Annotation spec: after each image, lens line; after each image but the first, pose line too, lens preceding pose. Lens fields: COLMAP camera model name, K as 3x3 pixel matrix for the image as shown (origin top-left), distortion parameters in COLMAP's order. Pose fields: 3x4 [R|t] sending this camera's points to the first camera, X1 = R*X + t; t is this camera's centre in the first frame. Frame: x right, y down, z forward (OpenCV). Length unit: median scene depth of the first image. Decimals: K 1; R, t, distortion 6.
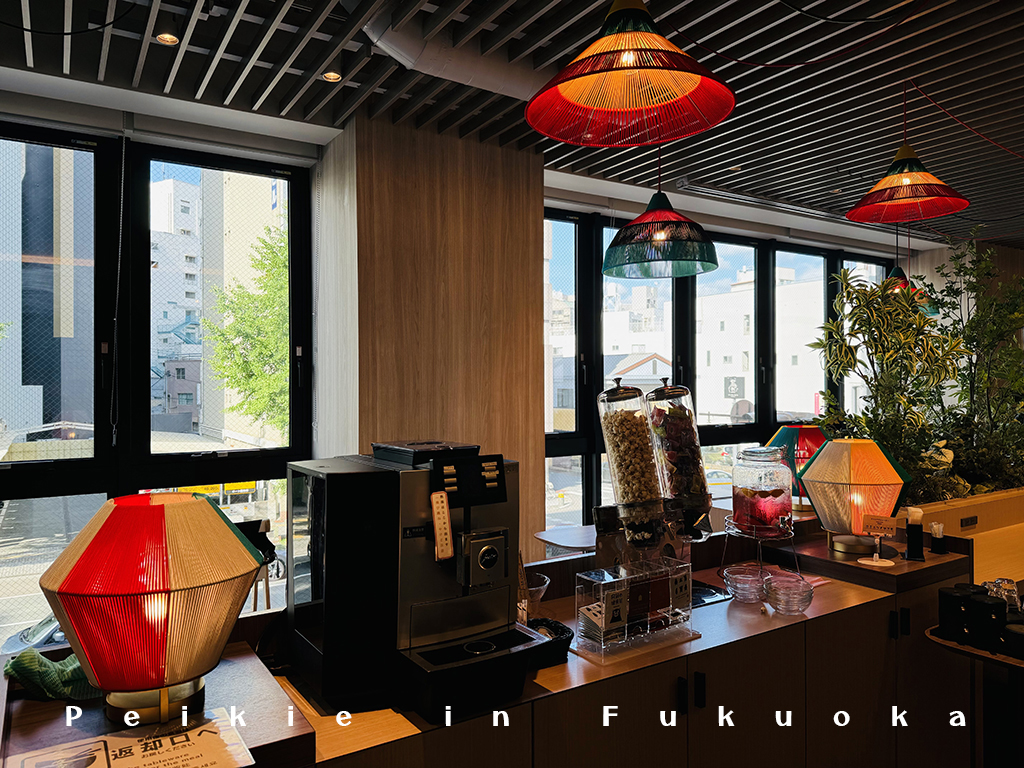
lens RADIAL K [[725.8, 0, 515.6], [0, 725.8, 380.1], [0, 0, 1]] dist [0.043079, -0.042239]
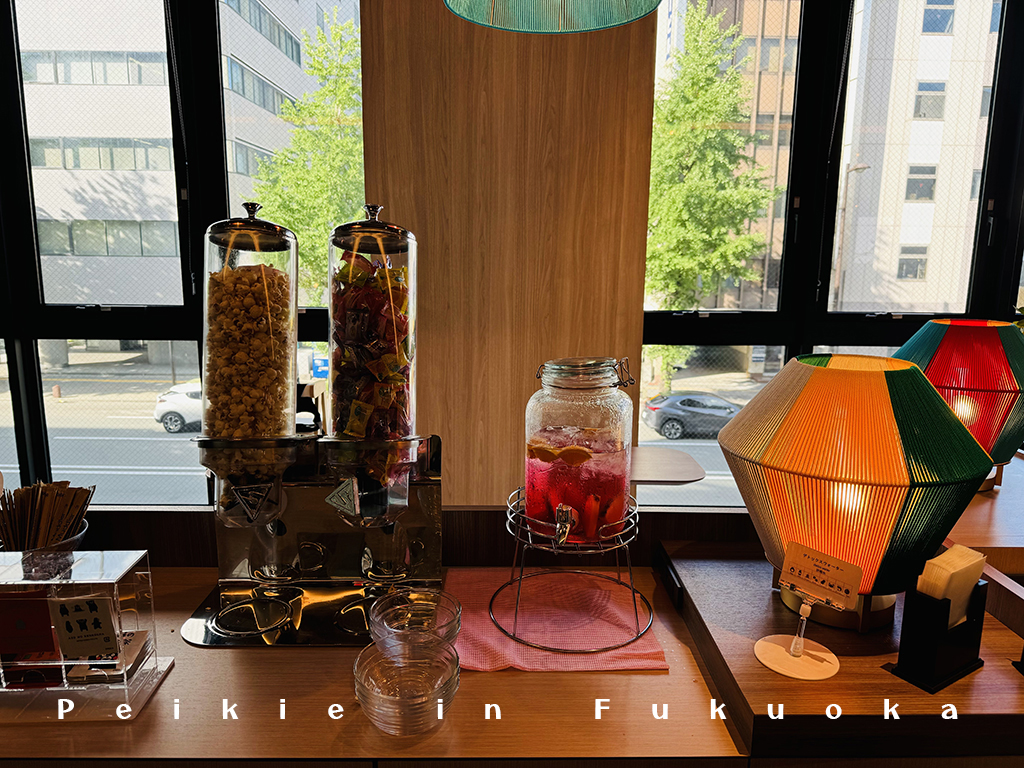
lens RADIAL K [[725.8, 0, 511.5], [0, 725.8, 383.7], [0, 0, 1]] dist [0.043079, -0.042239]
pose [[0.853403, 0.111113, -0.509271, 0.319881], [-0.014784, 0.981783, 0.189432, 0.012073], [0.521042, -0.154133, 0.839499, 0.357865]]
